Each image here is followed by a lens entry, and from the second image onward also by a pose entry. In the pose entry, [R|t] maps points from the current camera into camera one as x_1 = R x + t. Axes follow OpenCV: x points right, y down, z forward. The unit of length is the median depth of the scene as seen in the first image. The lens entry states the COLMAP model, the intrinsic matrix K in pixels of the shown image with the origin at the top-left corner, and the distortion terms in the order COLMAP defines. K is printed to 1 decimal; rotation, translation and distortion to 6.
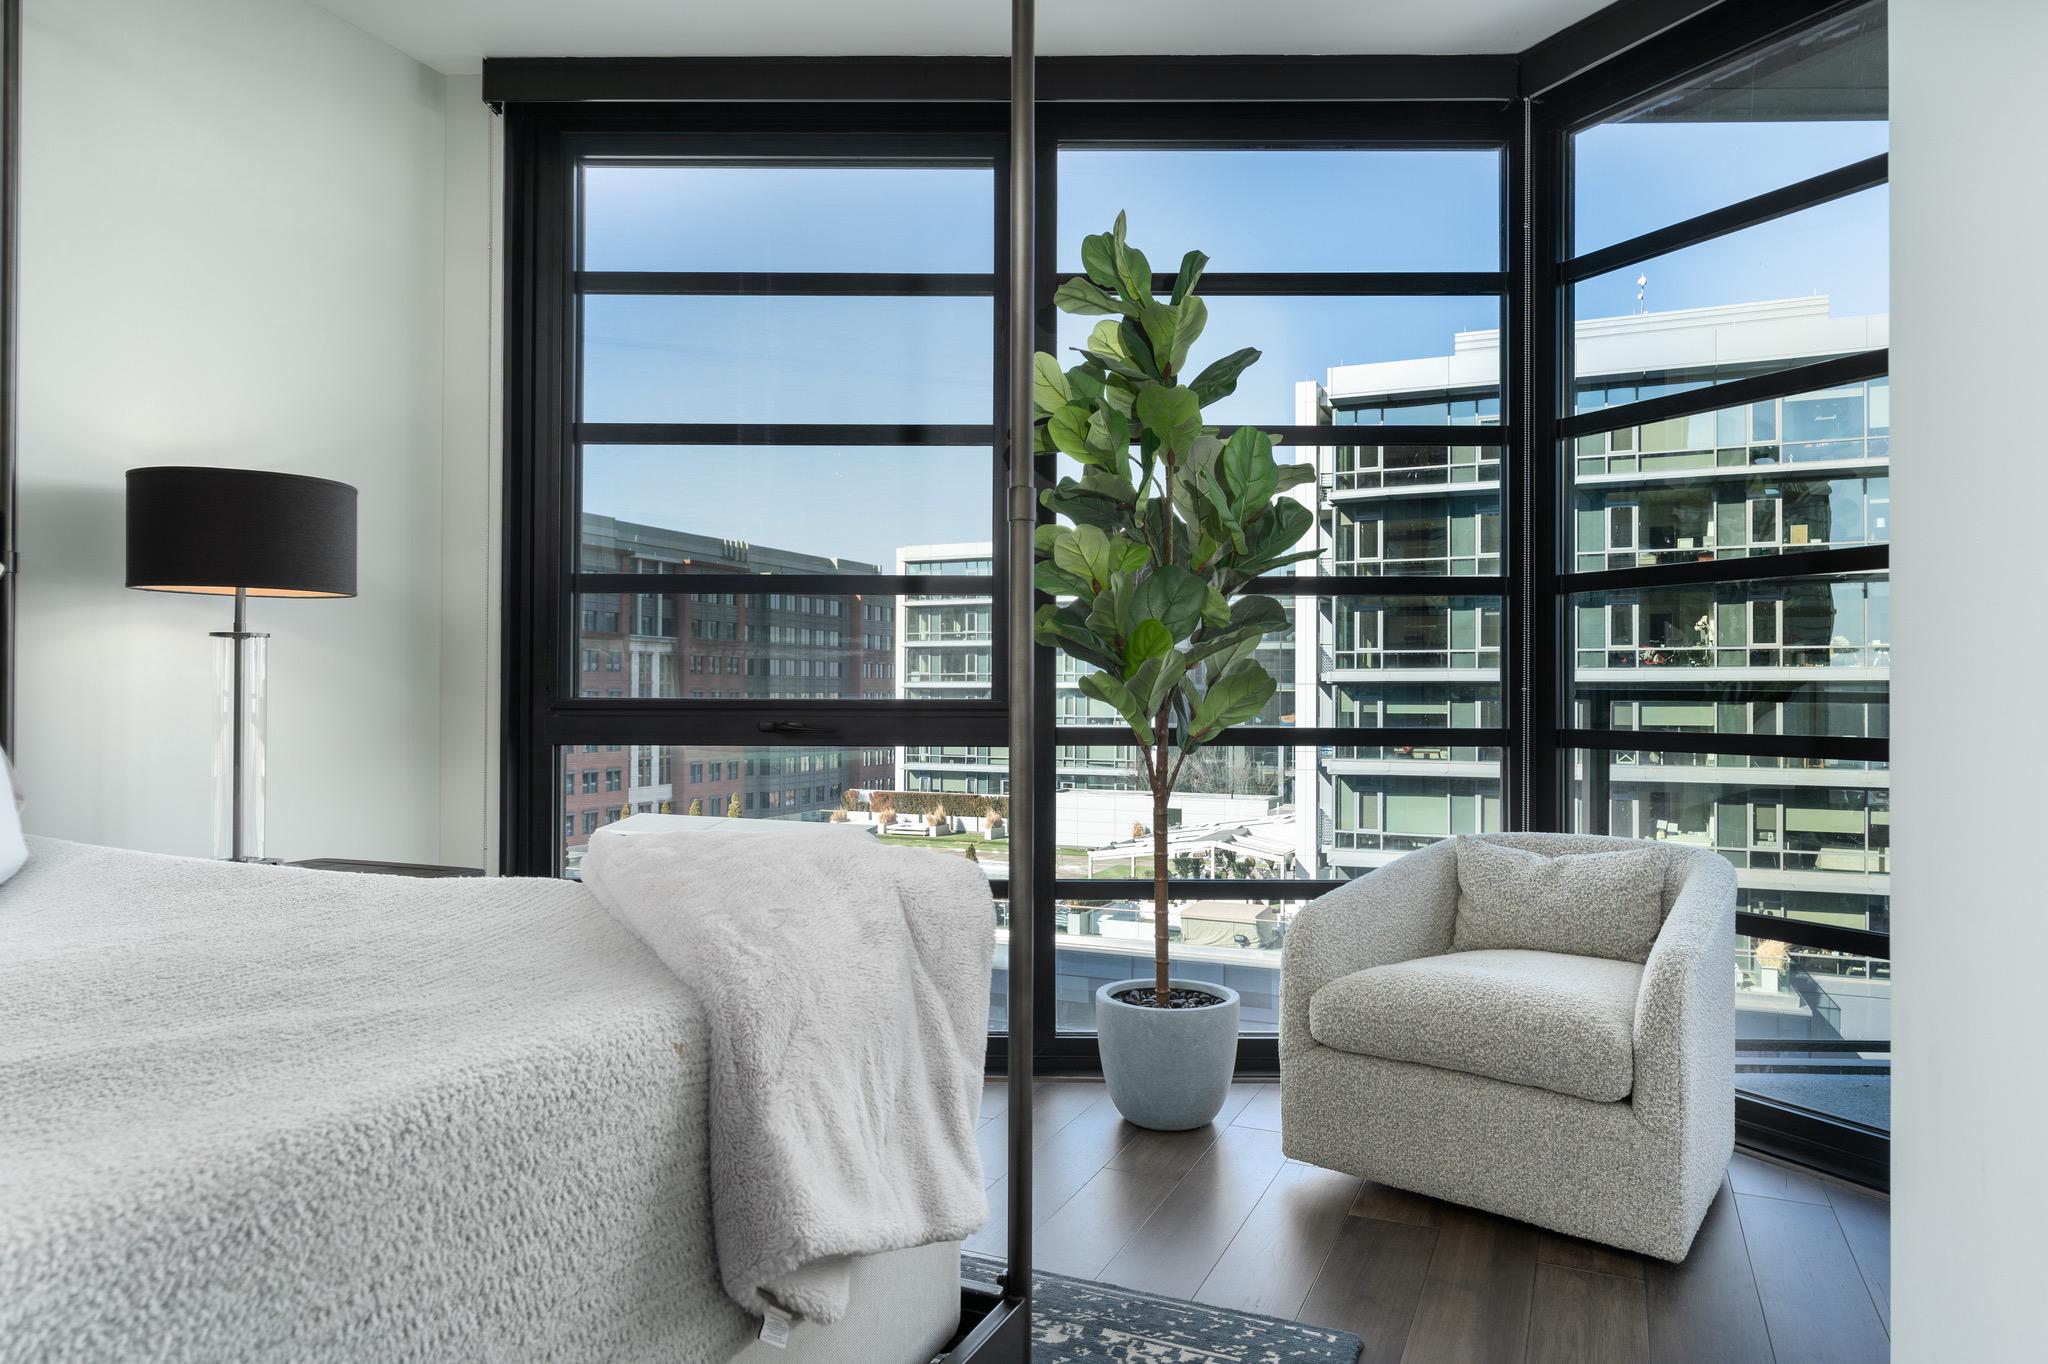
lens RADIAL K [[1289.9, 0, 1029.9], [0, 1289.9, 677.5], [0, 0, 1]] dist [-0.017464, 0.002596]
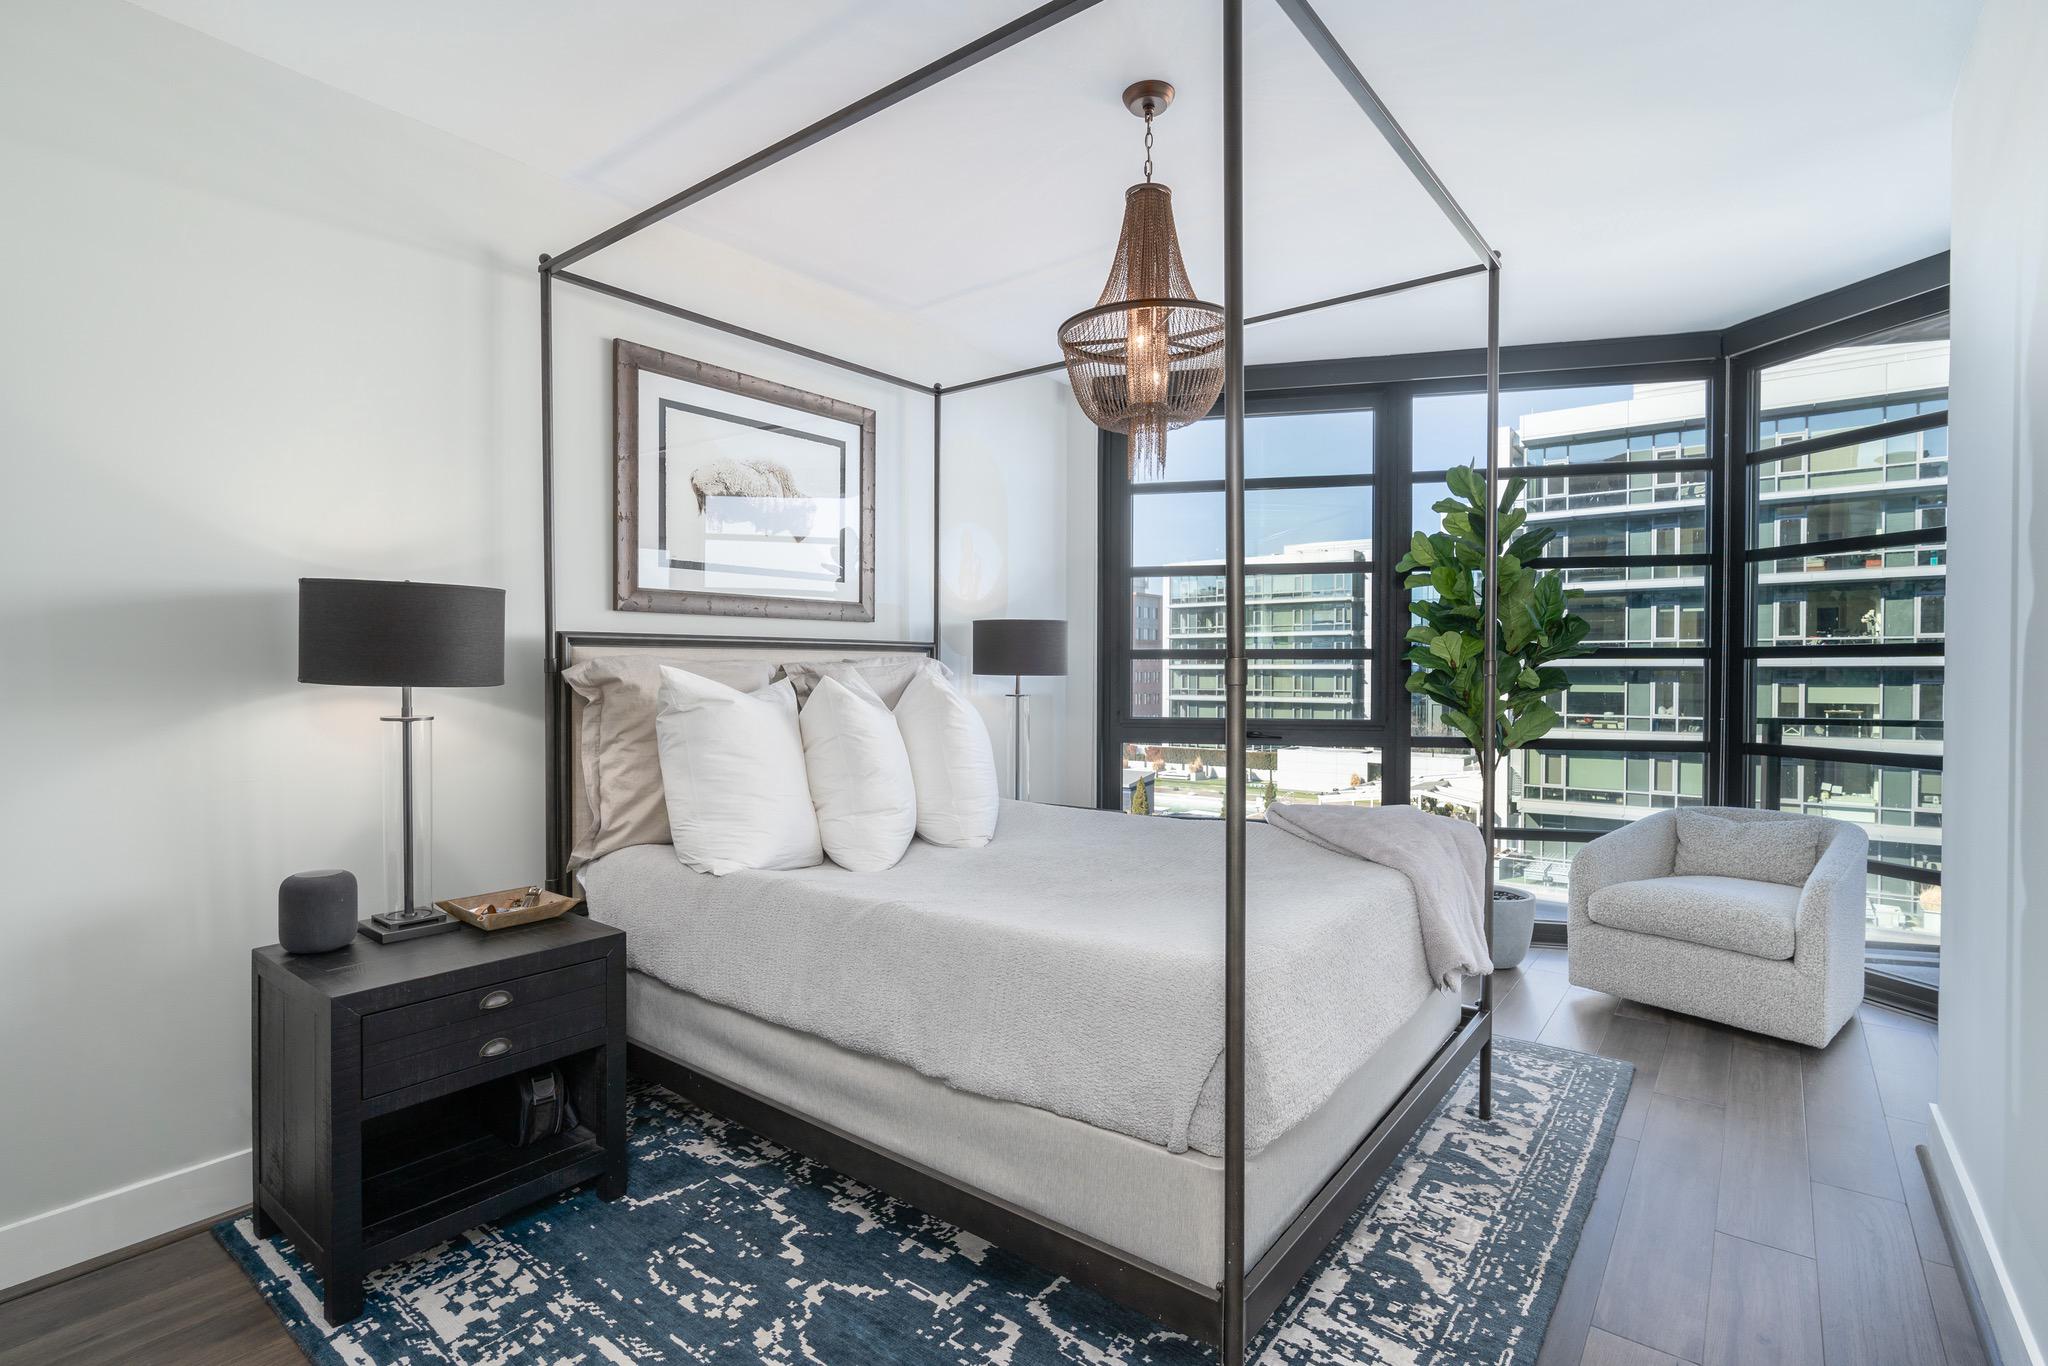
lens RADIAL K [[971.5, 0, 1016.5], [0, 971.5, 683.2], [0, 0, 1]] dist [-0.009879, 0.000412]
pose [[0.970641, 0.000261, -0.240531, -0.178521], [0.005797, 0.999683, 0.024481, -0.067609], [0.240461, -0.025156, 0.970333, -0.382863]]
